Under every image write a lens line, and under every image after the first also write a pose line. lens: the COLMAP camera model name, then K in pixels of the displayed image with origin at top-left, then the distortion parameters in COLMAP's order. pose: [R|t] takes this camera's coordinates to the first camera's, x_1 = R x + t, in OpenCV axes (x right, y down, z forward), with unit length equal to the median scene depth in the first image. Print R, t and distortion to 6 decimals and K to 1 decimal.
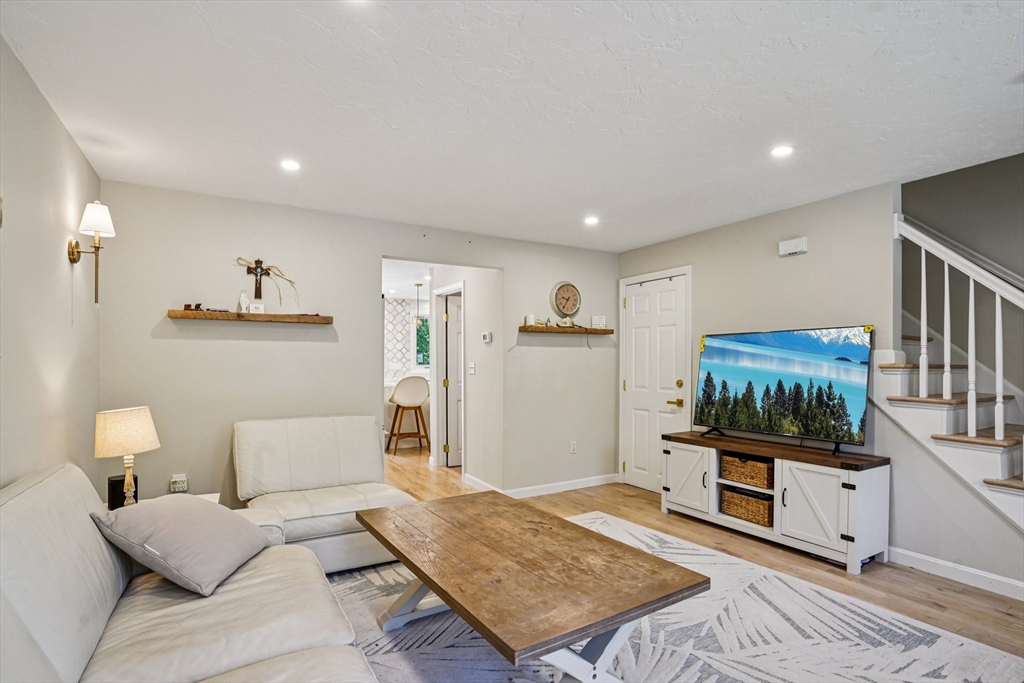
lens RADIAL K [[502.2, 0, 509.8], [0, 502.2, 364.3], [0, 0, 1]] dist [-0.065071, 0.024601]
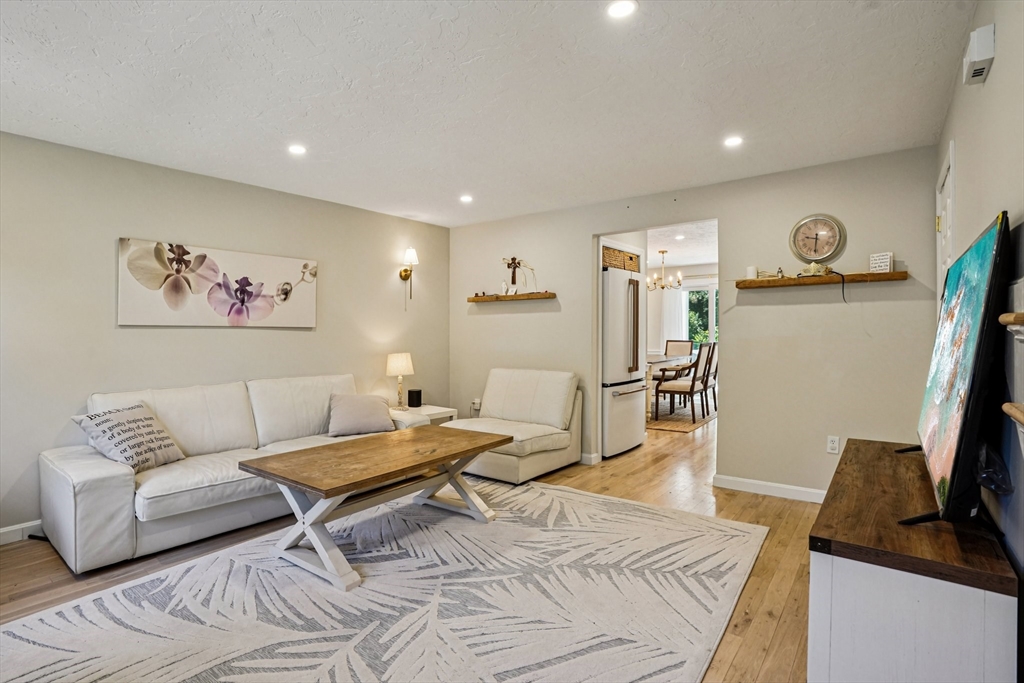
lens RADIAL K [[495.8, 0, 512.0], [0, 495.8, 341.5], [0, 0, 1]] dist [-0.065905, 0.025941]
pose [[0.381396, 0.013446, -0.924314, 0.757567], [0.002297, 0.999877, 0.015493, 0.009390], [0.924409, -0.008032, 0.381318, 0.417721]]
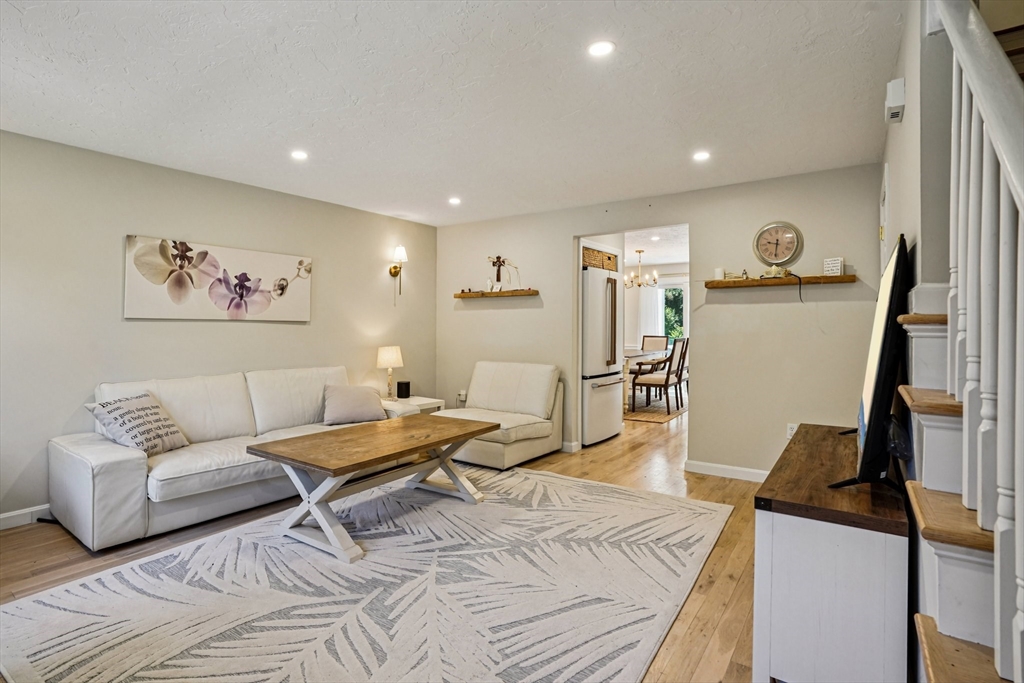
lens RADIAL K [[495.2, 0, 507.8], [0, 495.2, 328.4], [0, 0, 1]] dist [-0.062970, 0.026806]
pose [[0.412357, 0.001207, -0.911021, 0.814529], [-0.003563, 0.999994, -0.000289, 0.009009], [0.911015, 0.003365, 0.412359, 0.377050]]
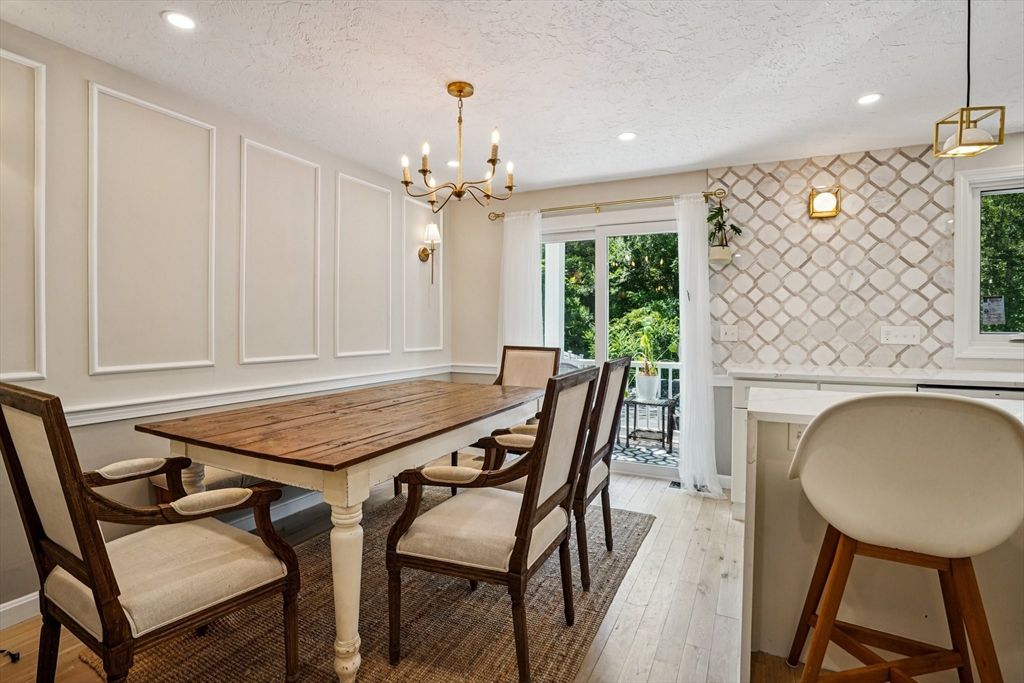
lens RADIAL K [[495.2, 0, 507.8], [0, 495.2, 328.4], [0, 0, 1]] dist [-0.062970, 0.026806]
pose [[0.553596, 0.006186, -0.832763, -0.237272], [-0.009600, 0.999953, 0.001046, 0.003489], [0.832730, 0.007416, 0.553629, 1.404294]]
